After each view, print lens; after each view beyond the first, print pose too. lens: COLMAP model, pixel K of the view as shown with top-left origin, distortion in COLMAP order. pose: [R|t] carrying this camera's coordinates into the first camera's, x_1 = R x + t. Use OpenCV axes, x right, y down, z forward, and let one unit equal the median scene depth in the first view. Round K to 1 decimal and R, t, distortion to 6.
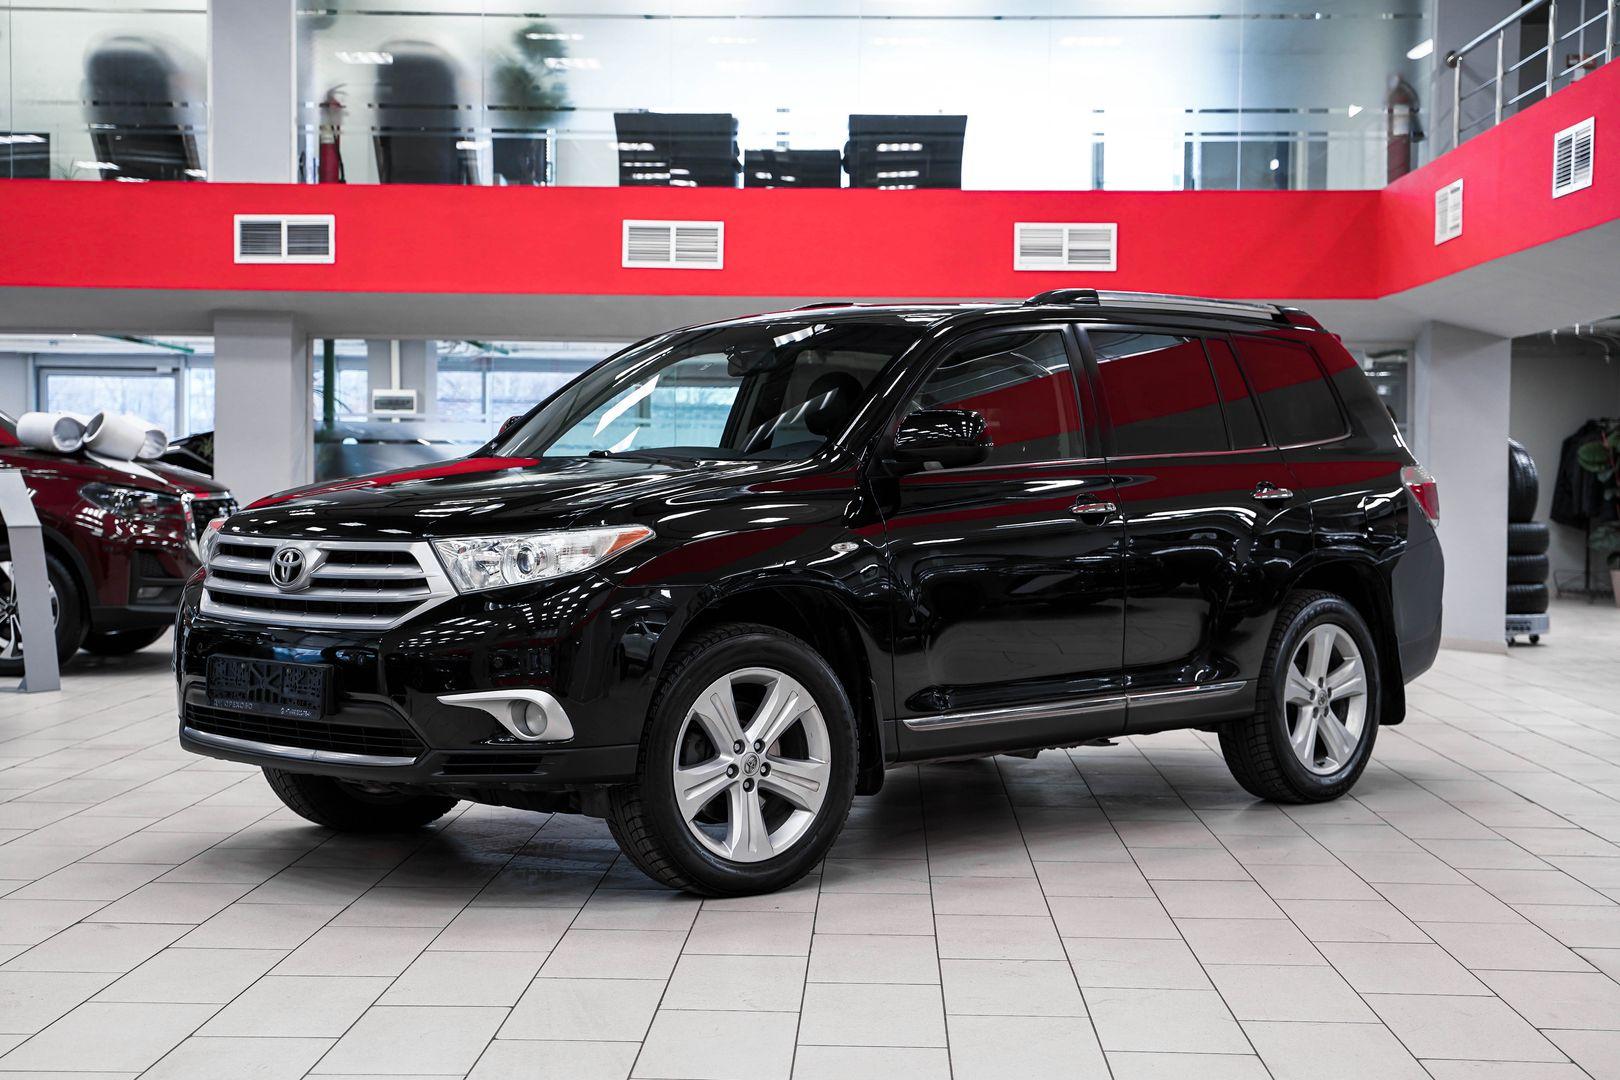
lens RADIAL K [[2405.2, 0, 810.0], [0, 2405.2, 540.0], [0, 0, 1]] dist [0.141786, 0.056839]
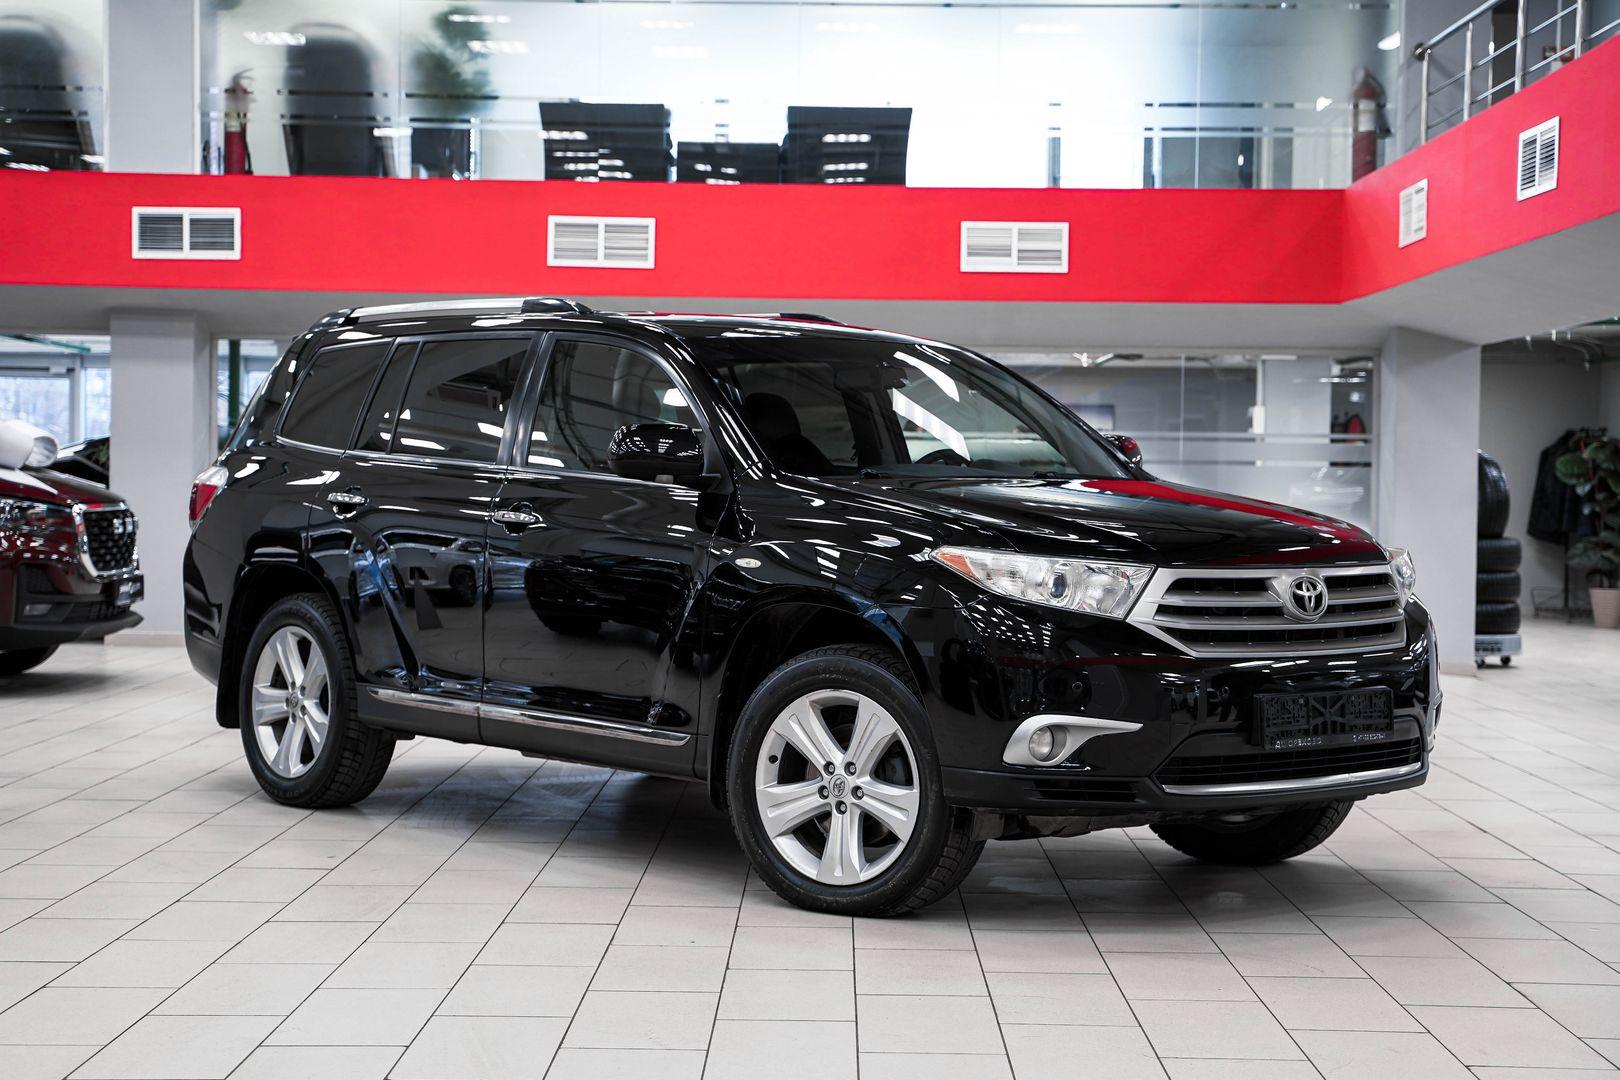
lens RADIAL K [[2558.7, 0, 810.0], [0, 2558.7, 540.0], [0, 0, 1]] dist [0.186435, 0.104526]
pose [[0.999789, 0.002781, 0.020334, 0.004882], [-0.002684, 0.999985, -0.004772, -0.001014], [-0.020347, 0.004717, 0.999782, -0.009146]]
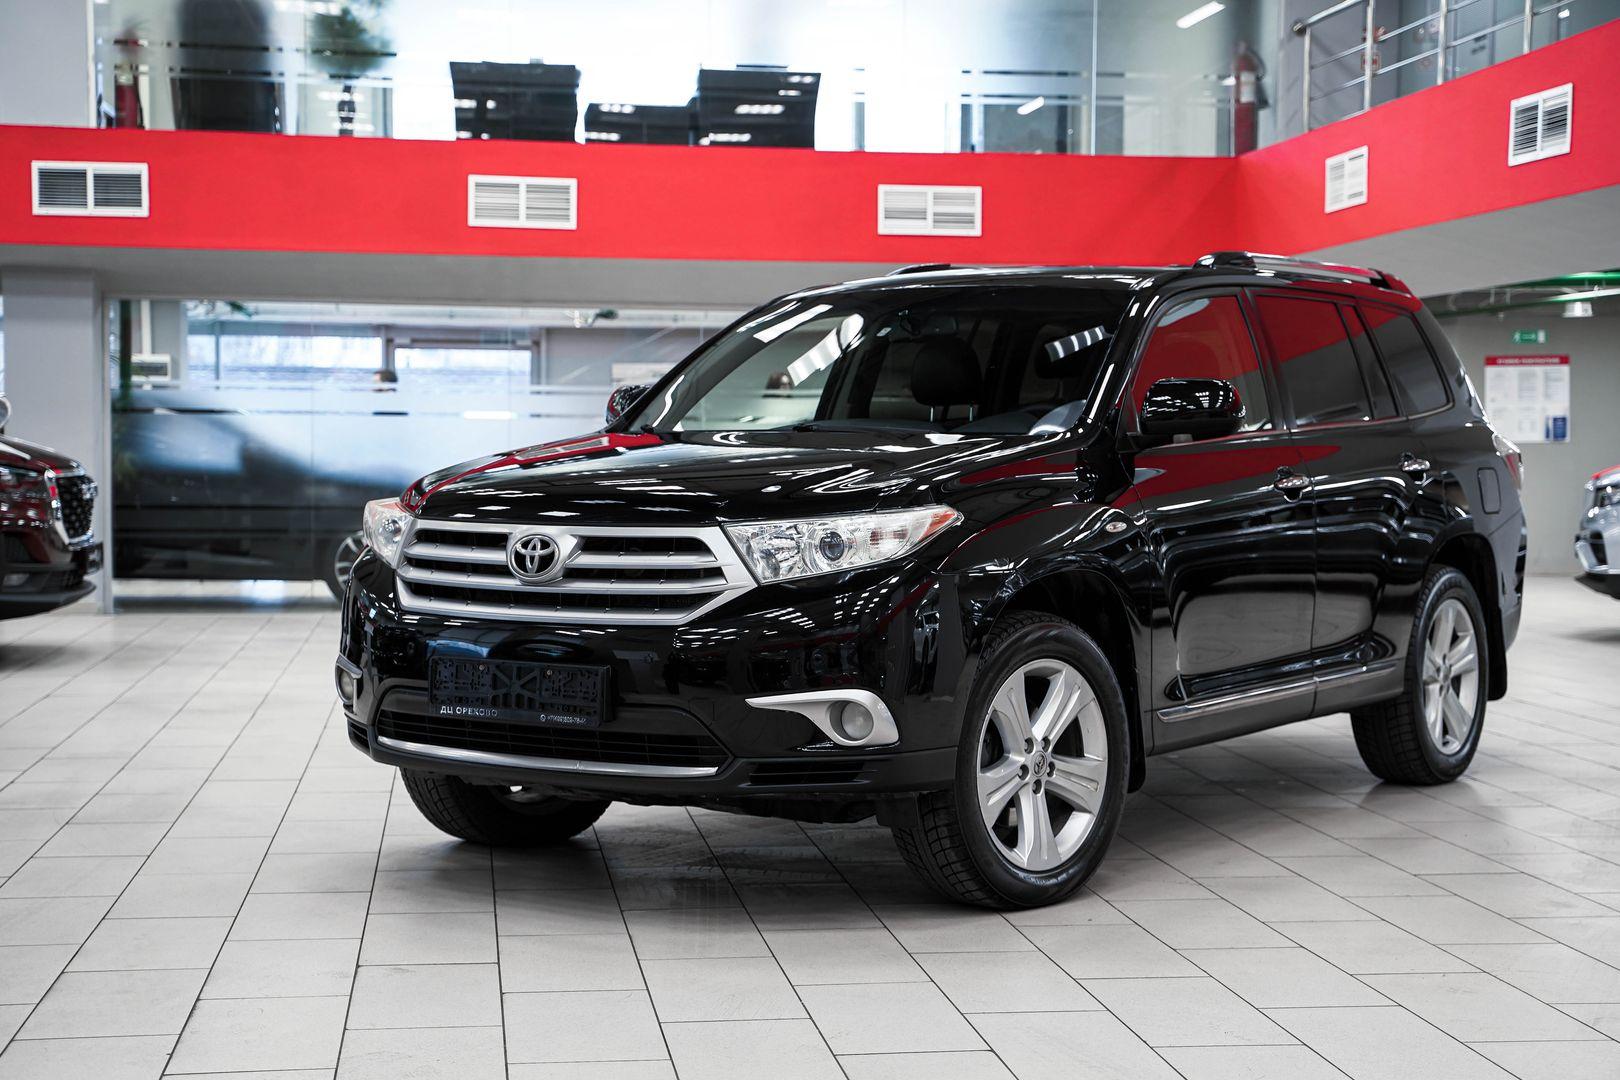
lens RADIAL K [[2413.1, 0, 810.0], [0, 2413.1, 540.0], [0, 0, 1]] dist [0.174190, 0.025314]
pose [[0.985604, -0.011408, 0.168686, -0.107327], [0.009152, 0.999858, 0.014149, -0.002628], [-0.168823, -0.012401, 0.985568, 0.041882]]
